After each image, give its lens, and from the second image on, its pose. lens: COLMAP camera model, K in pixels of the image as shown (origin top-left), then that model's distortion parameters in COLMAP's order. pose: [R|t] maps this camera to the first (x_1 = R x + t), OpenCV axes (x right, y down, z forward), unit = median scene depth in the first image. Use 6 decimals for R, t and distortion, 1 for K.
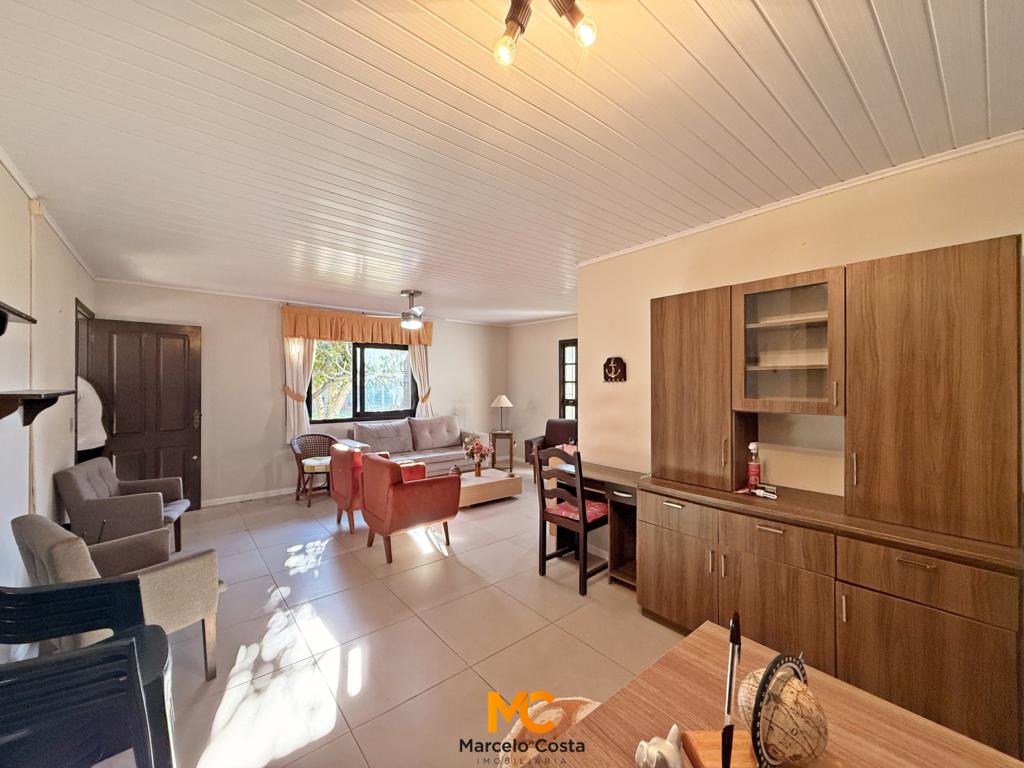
lens RADIAL K [[406.7, 0, 509.5], [0, 406.7, 383.1], [0, 0, 1]] dist [-0.002702, -0.000045]
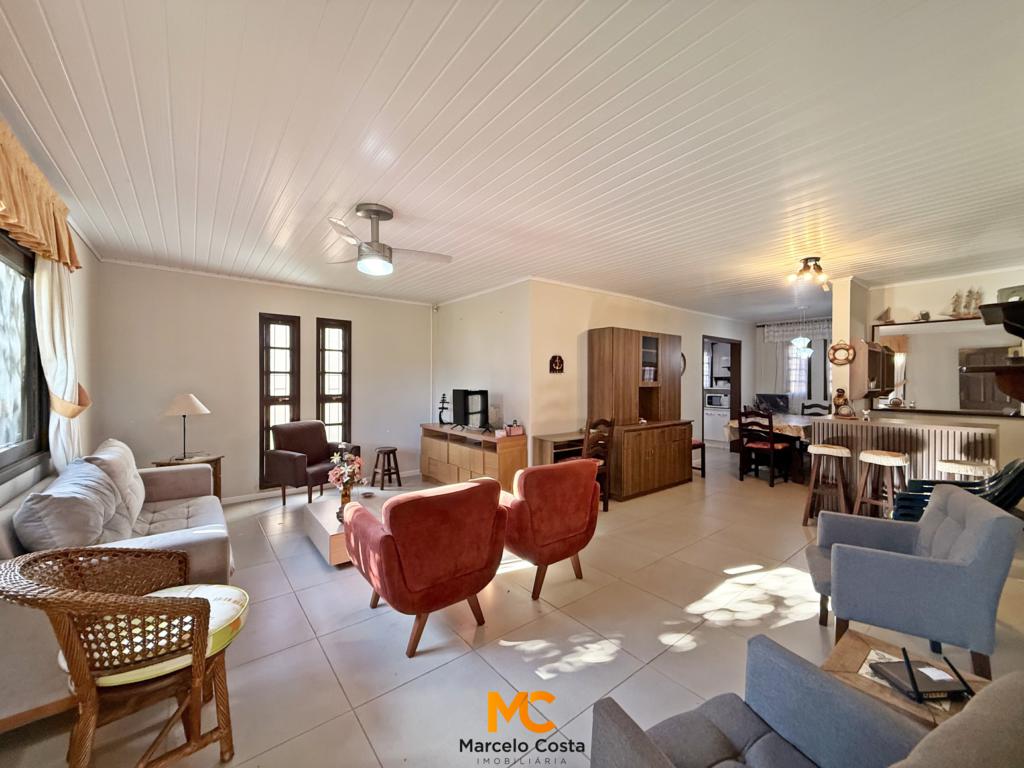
lens RADIAL K [[406.7, 0, 508.5], [0, 406.7, 383.6], [0, 0, 1]] dist [-0.002702, -0.000045]
pose [[0.026413, -0.005044, 0.999638, -0.619046], [-0.000590, 0.999987, 0.005062, 0.014336], [-0.999651, -0.000724, 0.026410, 0.603151]]
